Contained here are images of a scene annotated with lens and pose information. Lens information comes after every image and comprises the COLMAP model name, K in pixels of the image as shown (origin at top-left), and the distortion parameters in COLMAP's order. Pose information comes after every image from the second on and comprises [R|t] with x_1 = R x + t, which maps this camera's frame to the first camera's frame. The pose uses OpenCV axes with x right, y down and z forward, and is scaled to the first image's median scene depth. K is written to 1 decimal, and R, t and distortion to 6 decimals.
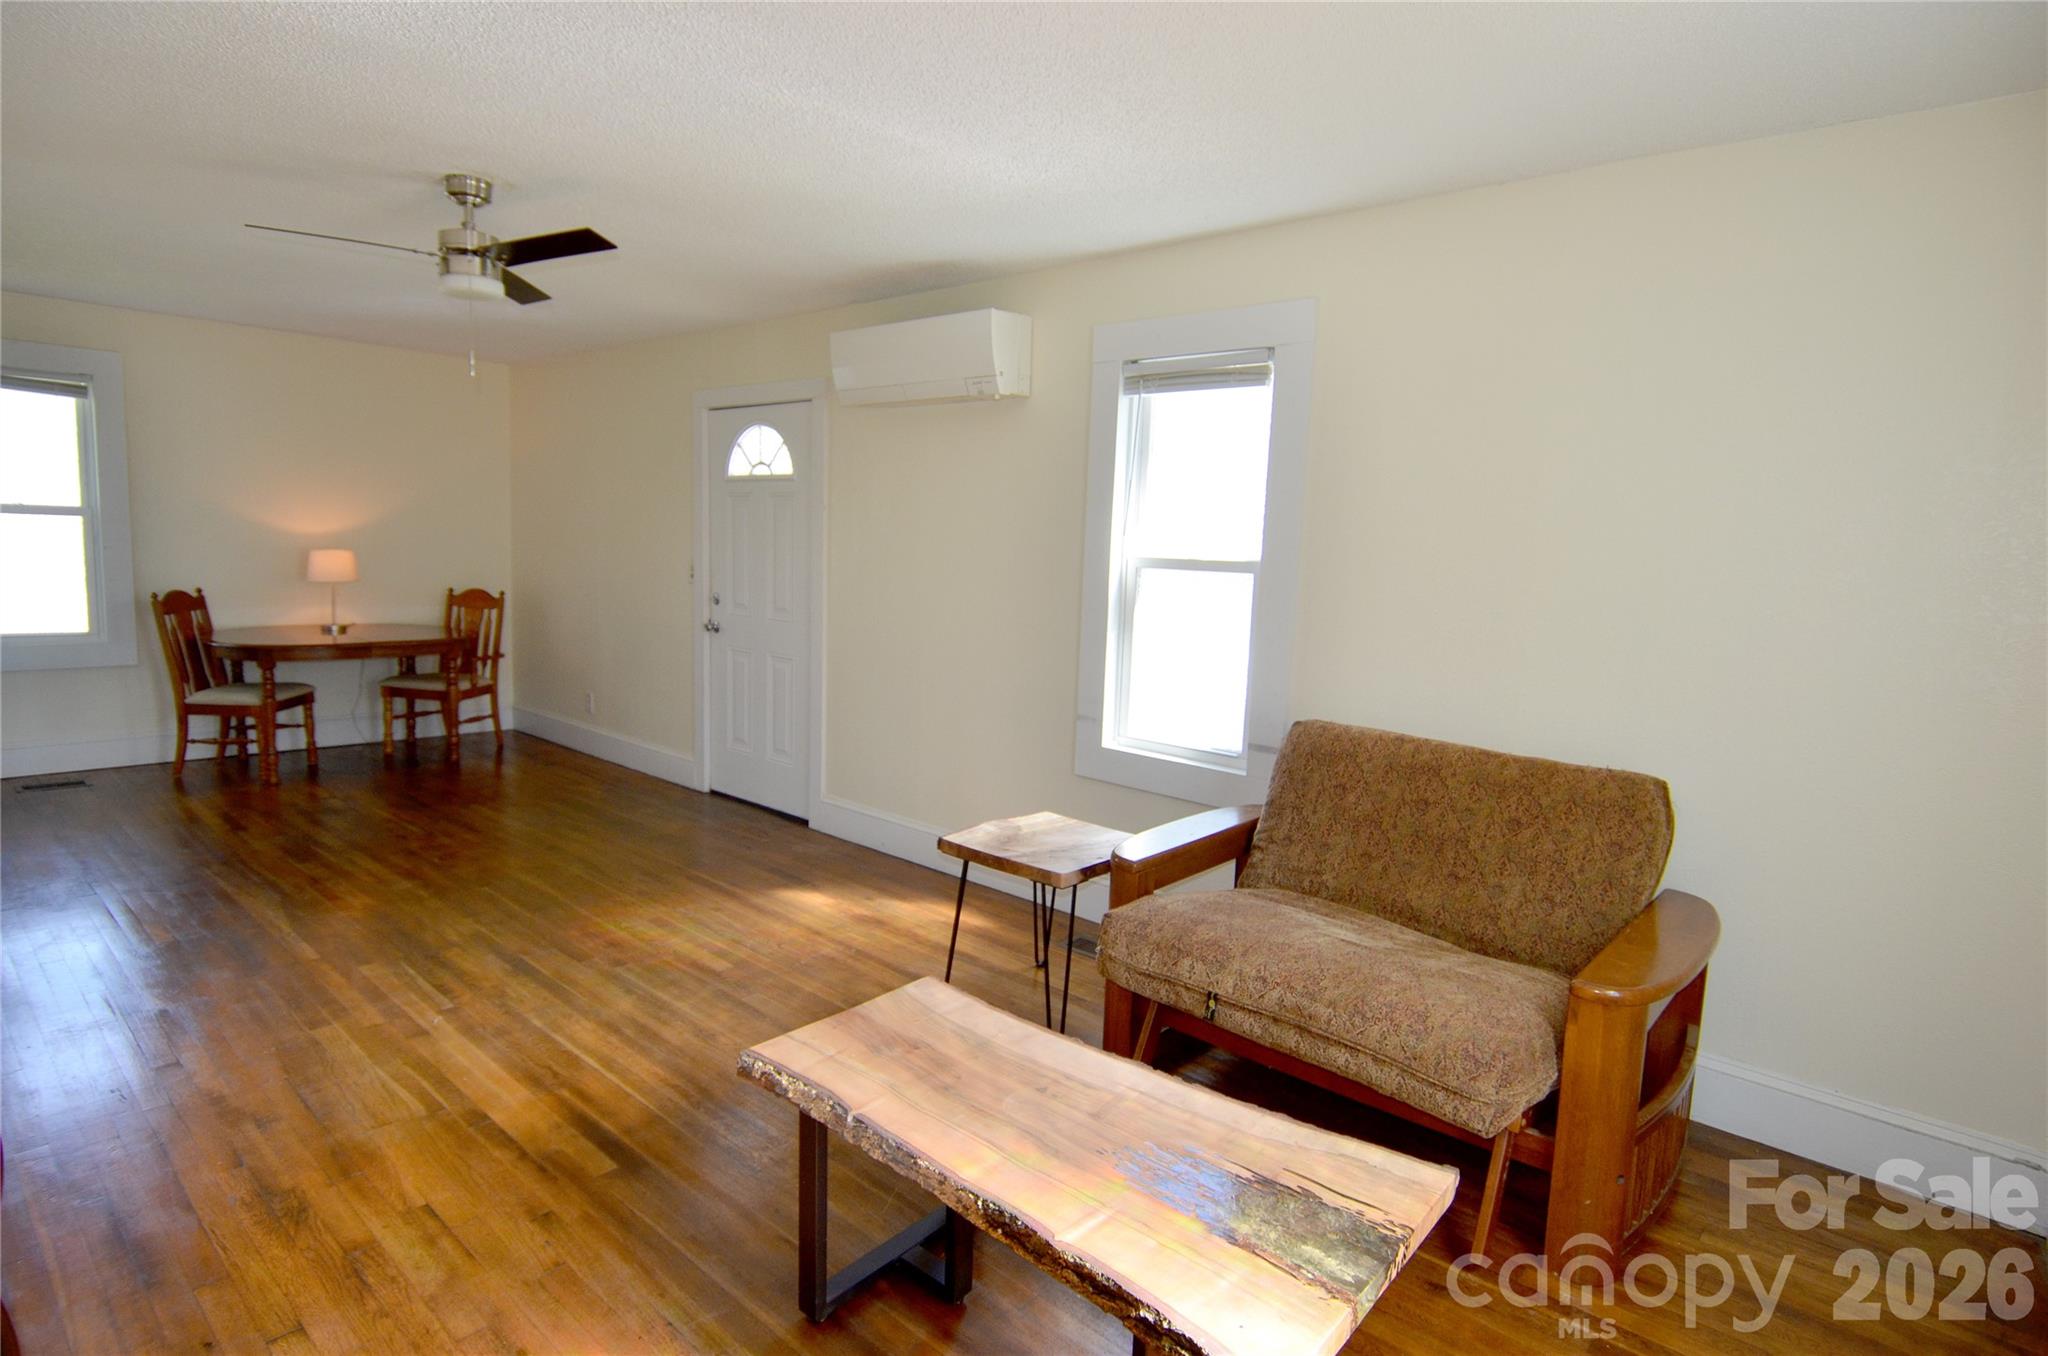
lens RADIAL K [[1057.2, 0, 1024.0], [0, 1057.2, 678.0], [0, 0, 1]] dist [0.042068, -0.038472]
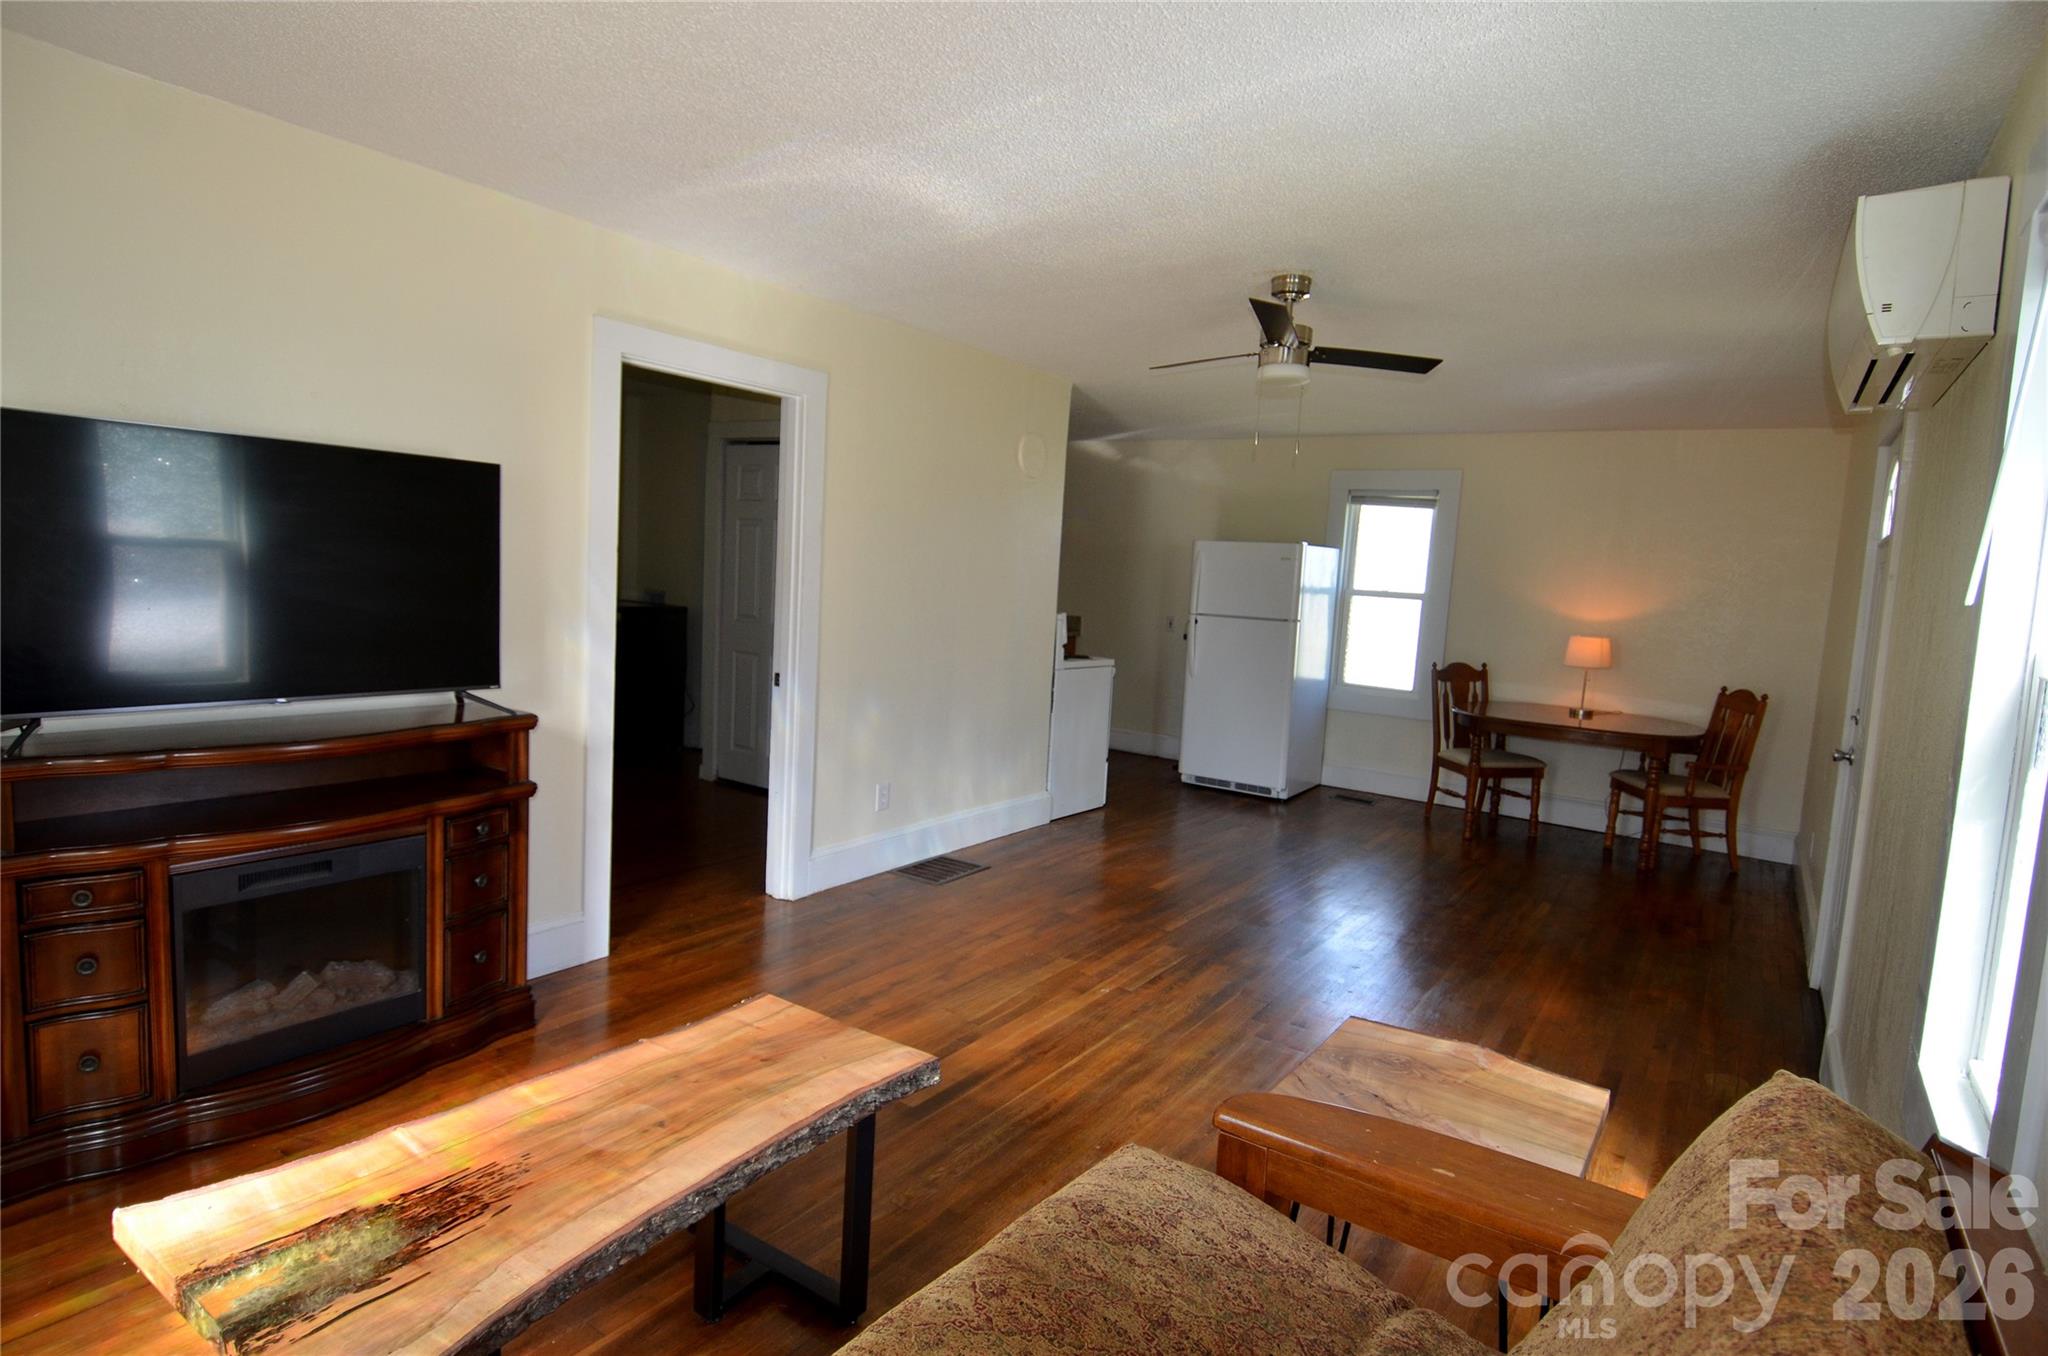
lens RADIAL K [[1057.2, 0, 1024.0], [0, 1057.2, 678.0], [0, 0, 1]] dist [0.042068, -0.038472]
pose [[0.130333, 0.071056, -0.988921, 0.320255], [-0.176527, 0.983155, 0.047377, -0.036212], [0.975629, 0.168396, 0.140680, 0.364606]]
